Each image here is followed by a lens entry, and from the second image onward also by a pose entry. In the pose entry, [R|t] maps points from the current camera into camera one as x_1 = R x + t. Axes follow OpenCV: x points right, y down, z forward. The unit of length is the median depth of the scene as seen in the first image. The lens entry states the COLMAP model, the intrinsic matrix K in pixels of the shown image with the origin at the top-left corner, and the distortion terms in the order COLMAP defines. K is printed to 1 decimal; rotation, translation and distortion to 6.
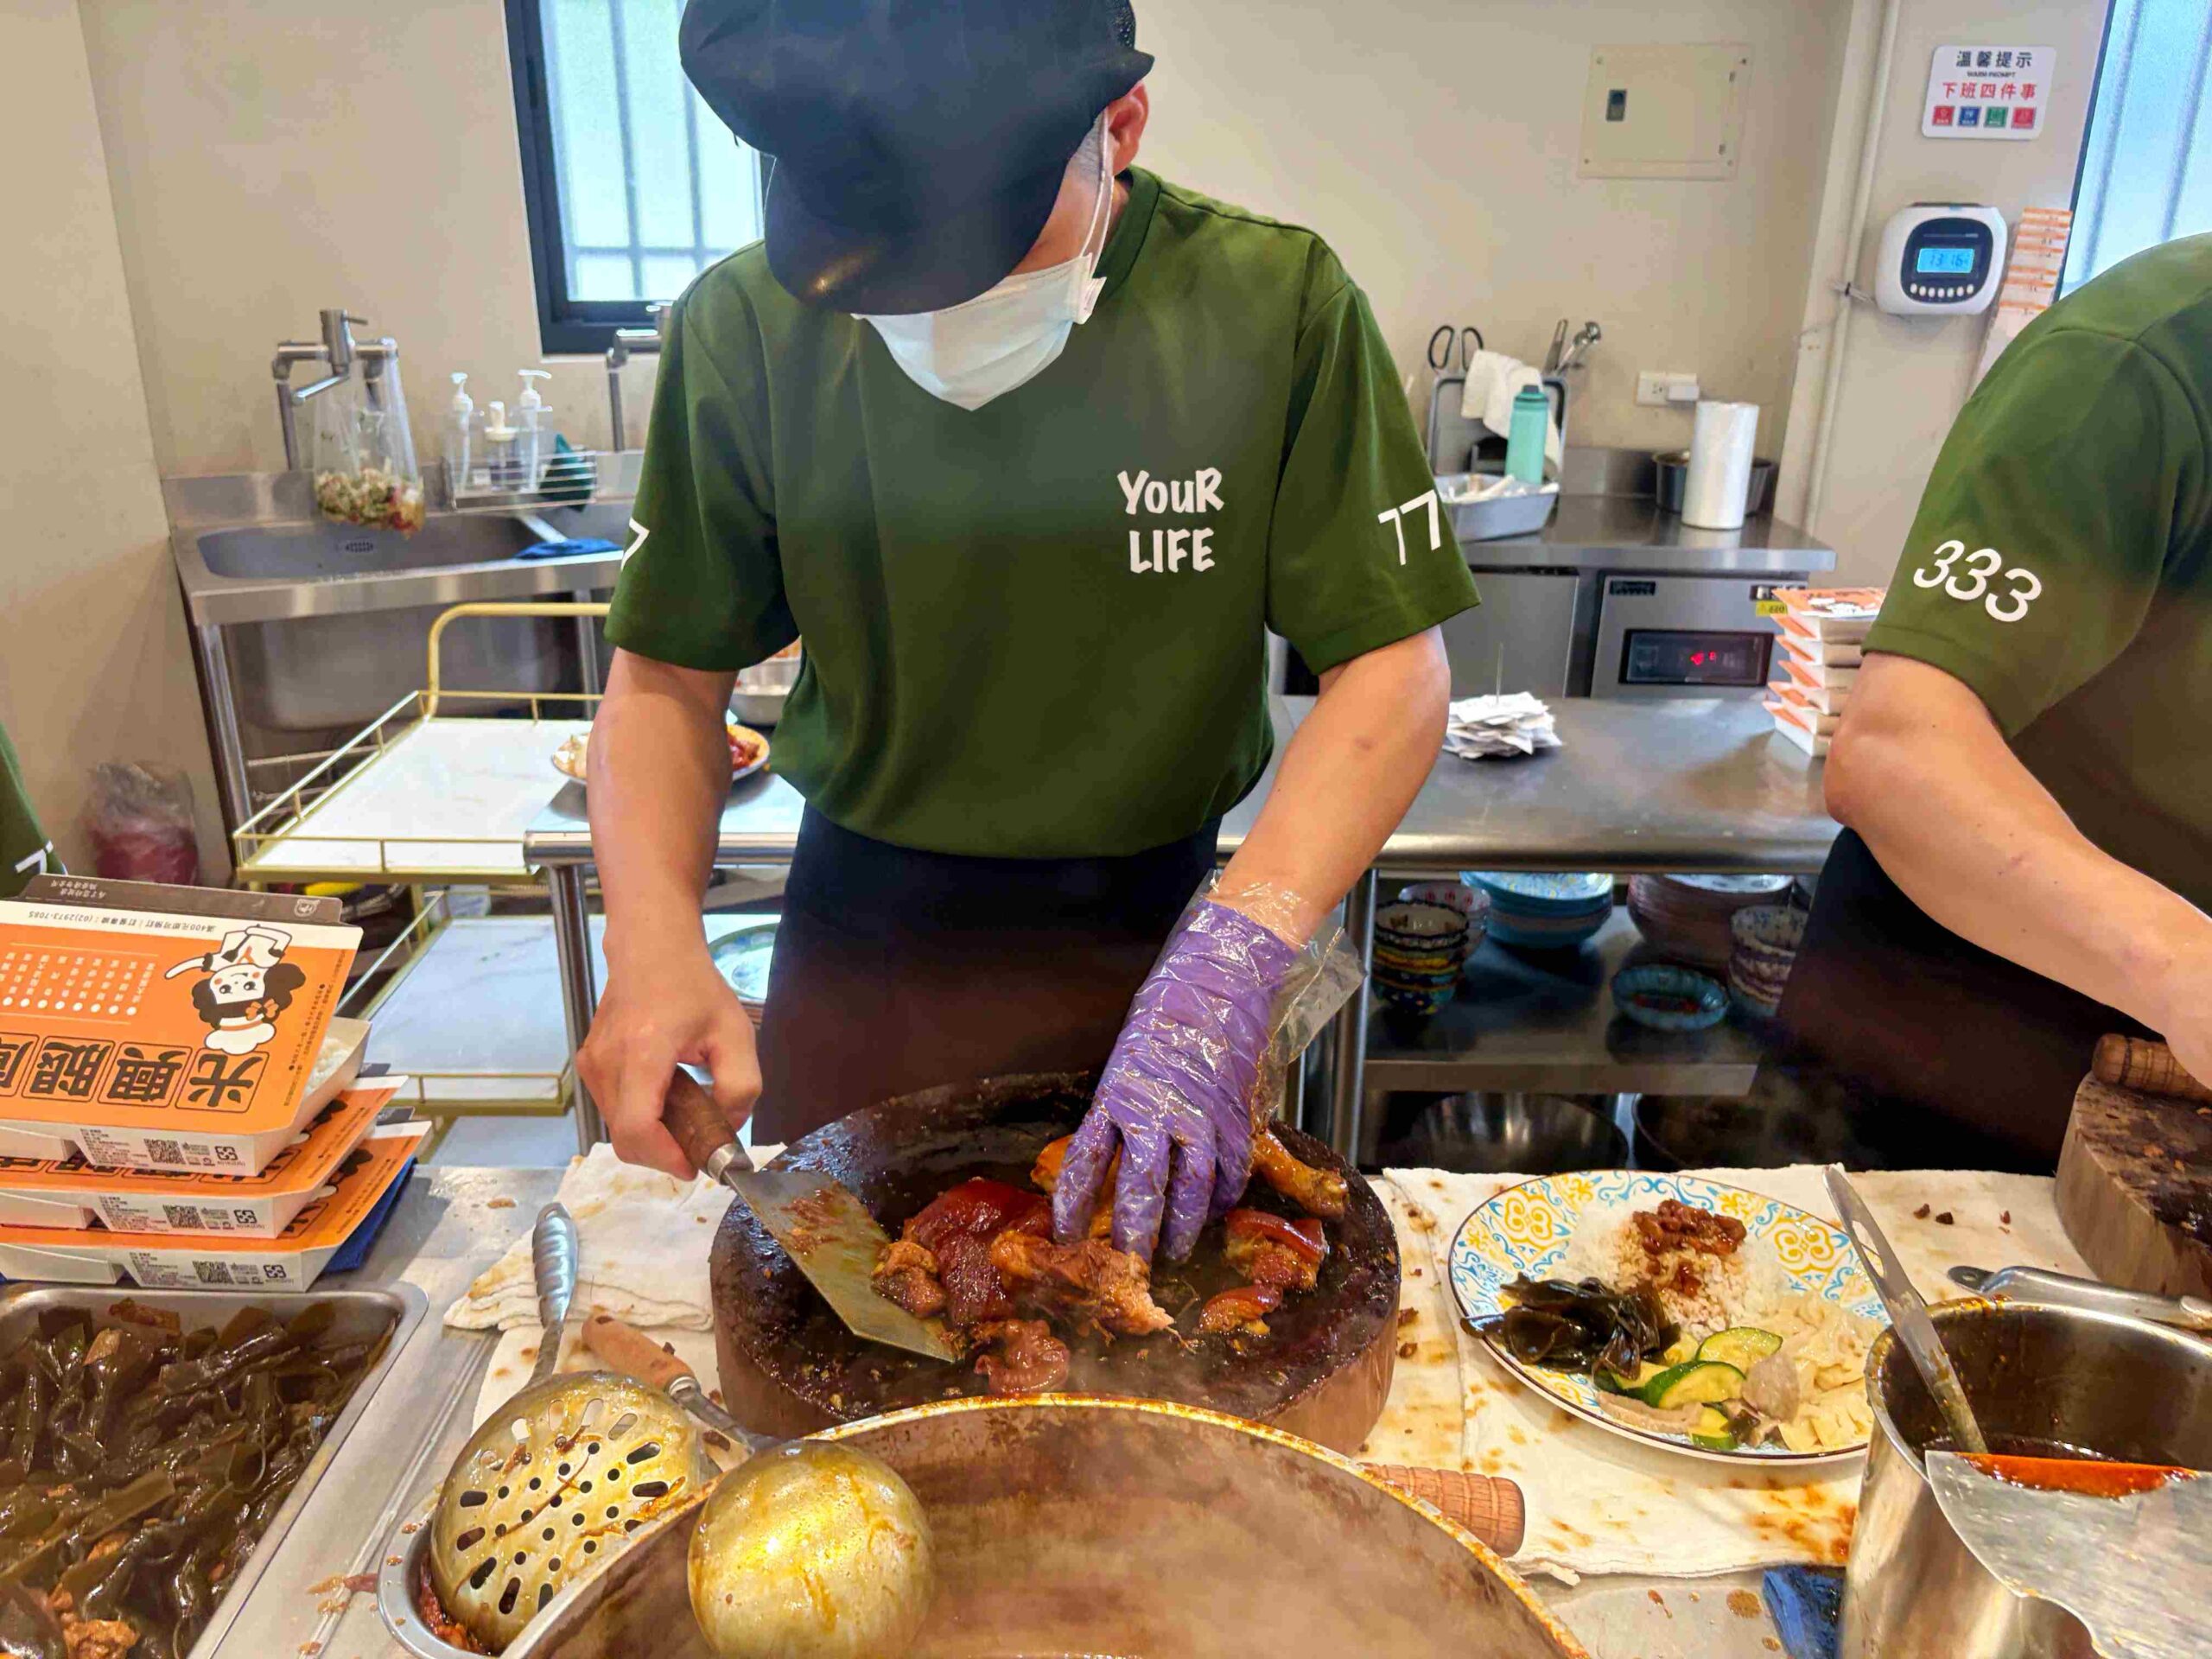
lens RADIAL K [[1677.5, 0, 1087.7], [0, 1677.5, 823.9], [0, 0, 1]] dist [0.012872, -0.003626]
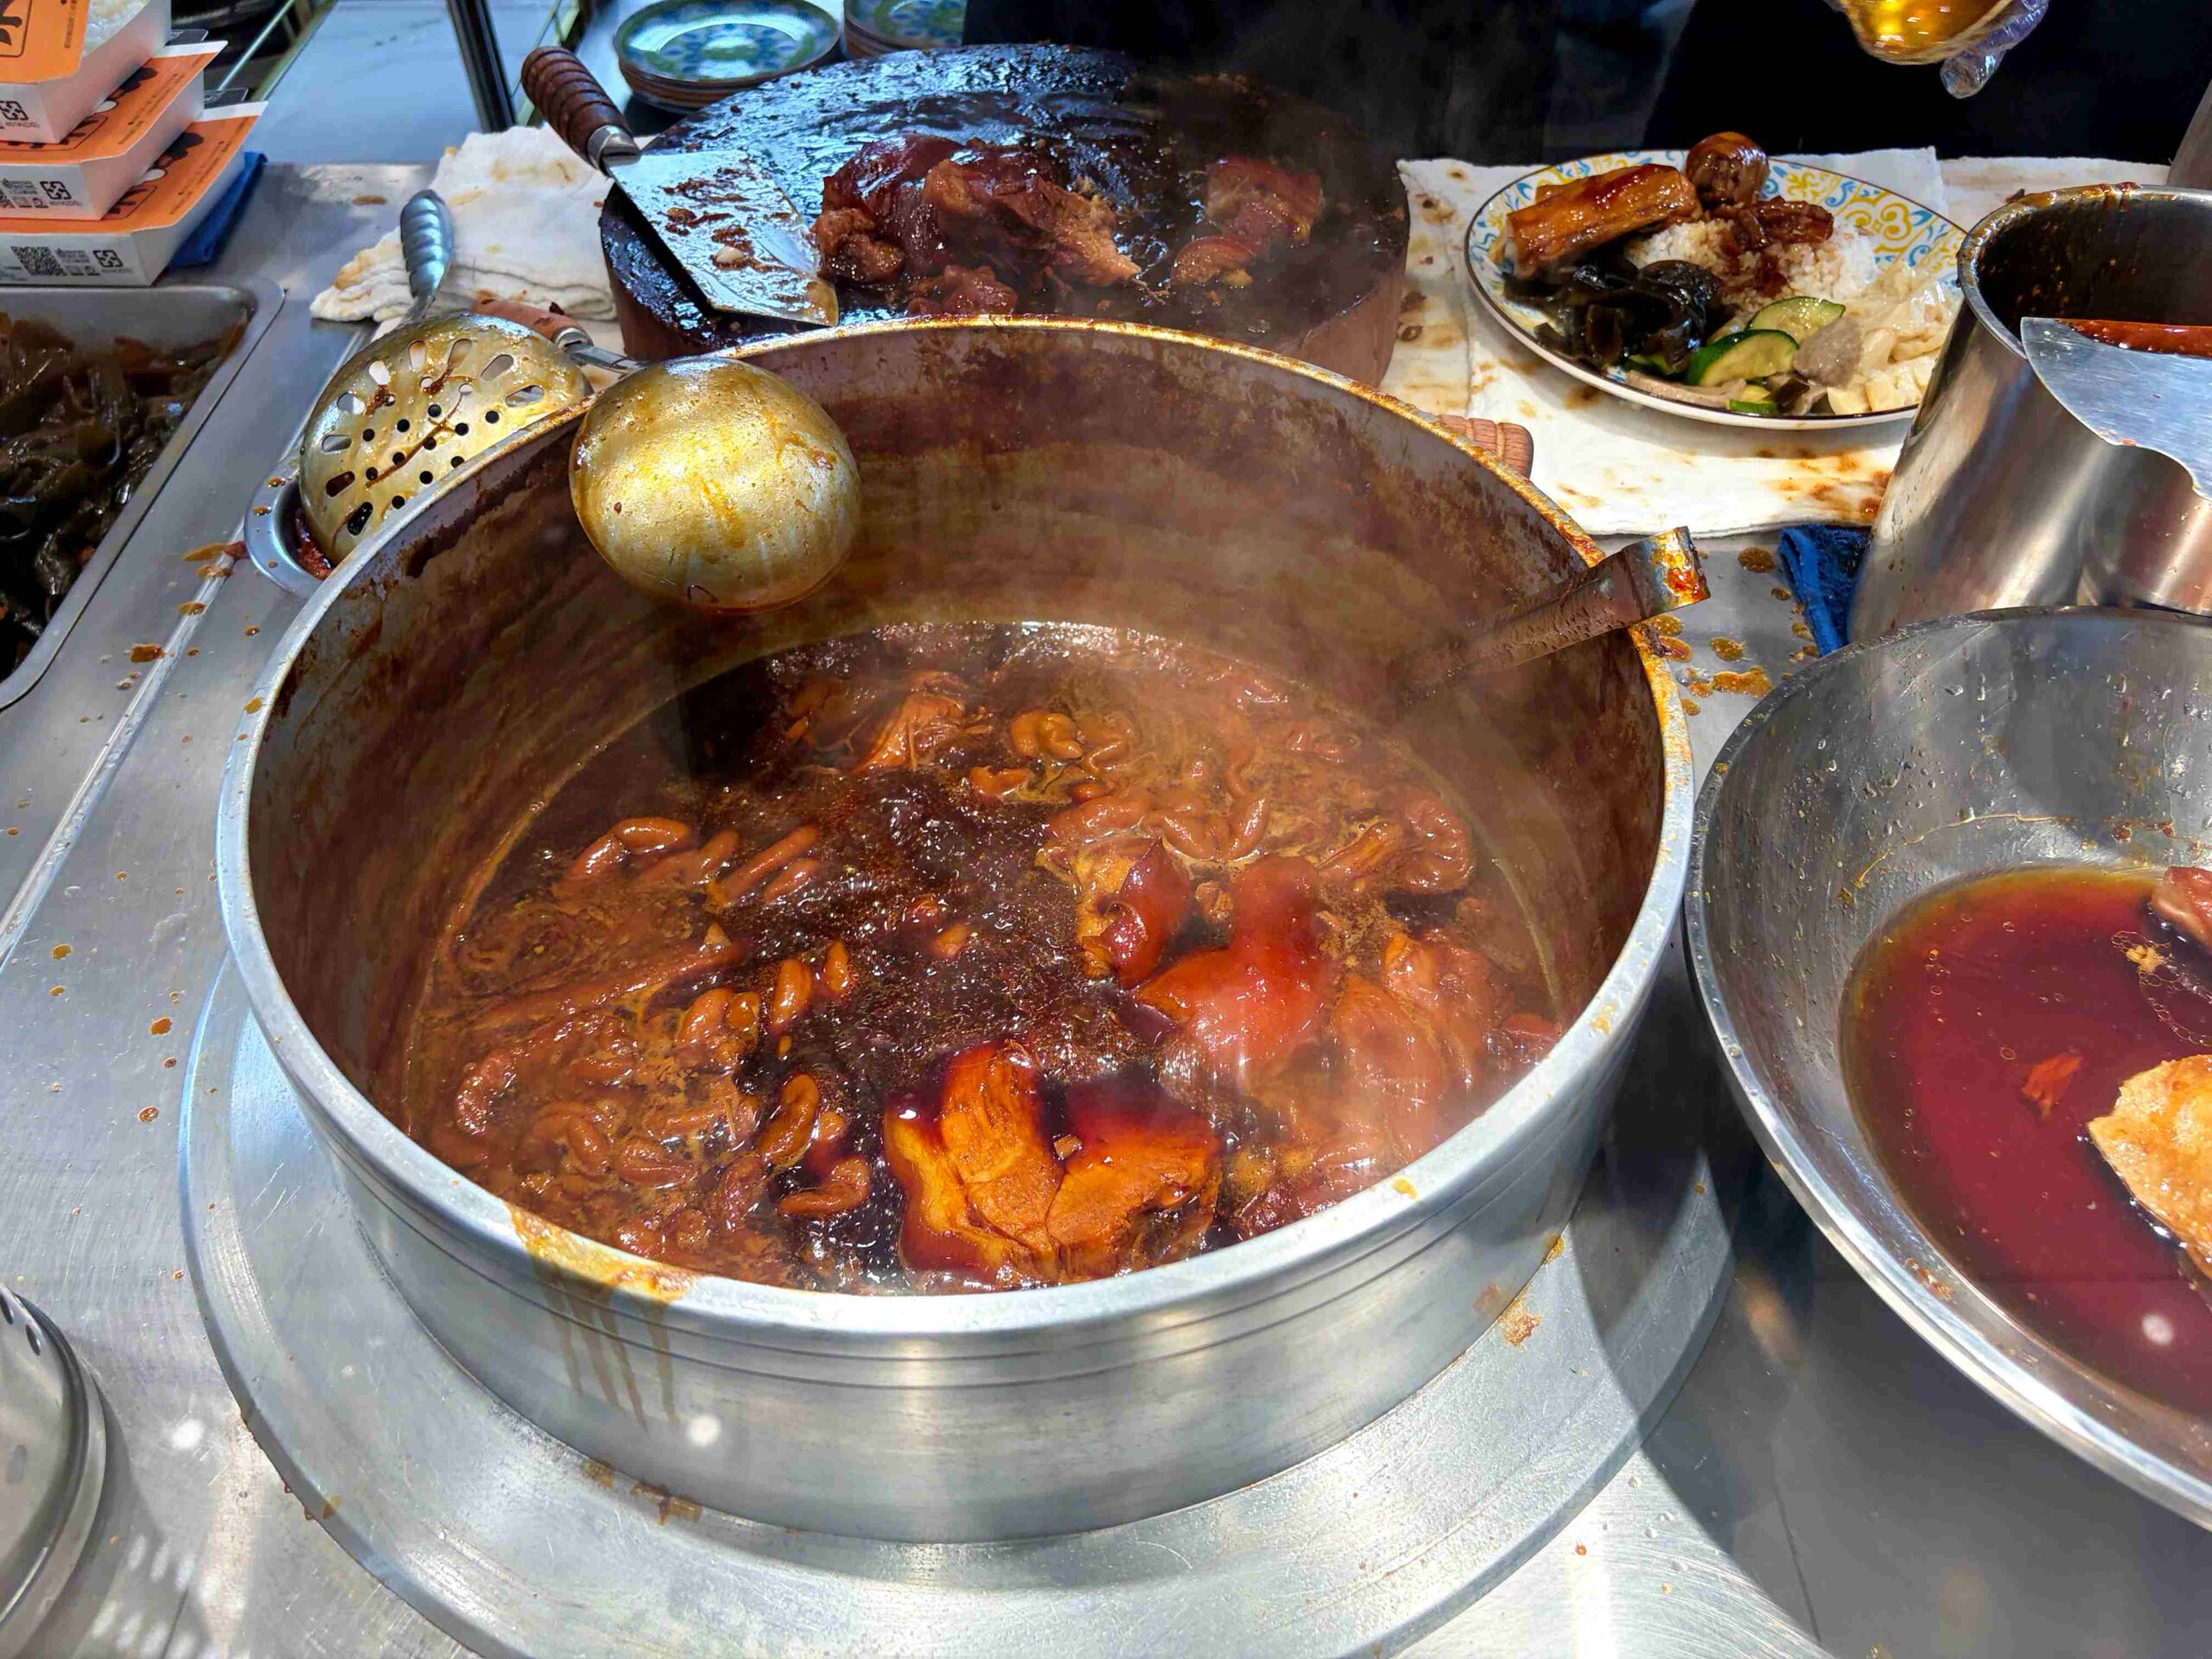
lens RADIAL K [[1722.5, 0, 1097.0], [0, 1722.5, 823.0], [0, 0, 1]] dist [0.009385, -0.029588]
pose [[0.999950, -0.009541, 0.002836, 0.023867], [0.007197, 0.889857, 0.456184, 0.148215], [-0.006876, -0.456141, 0.889881, 0.092982]]
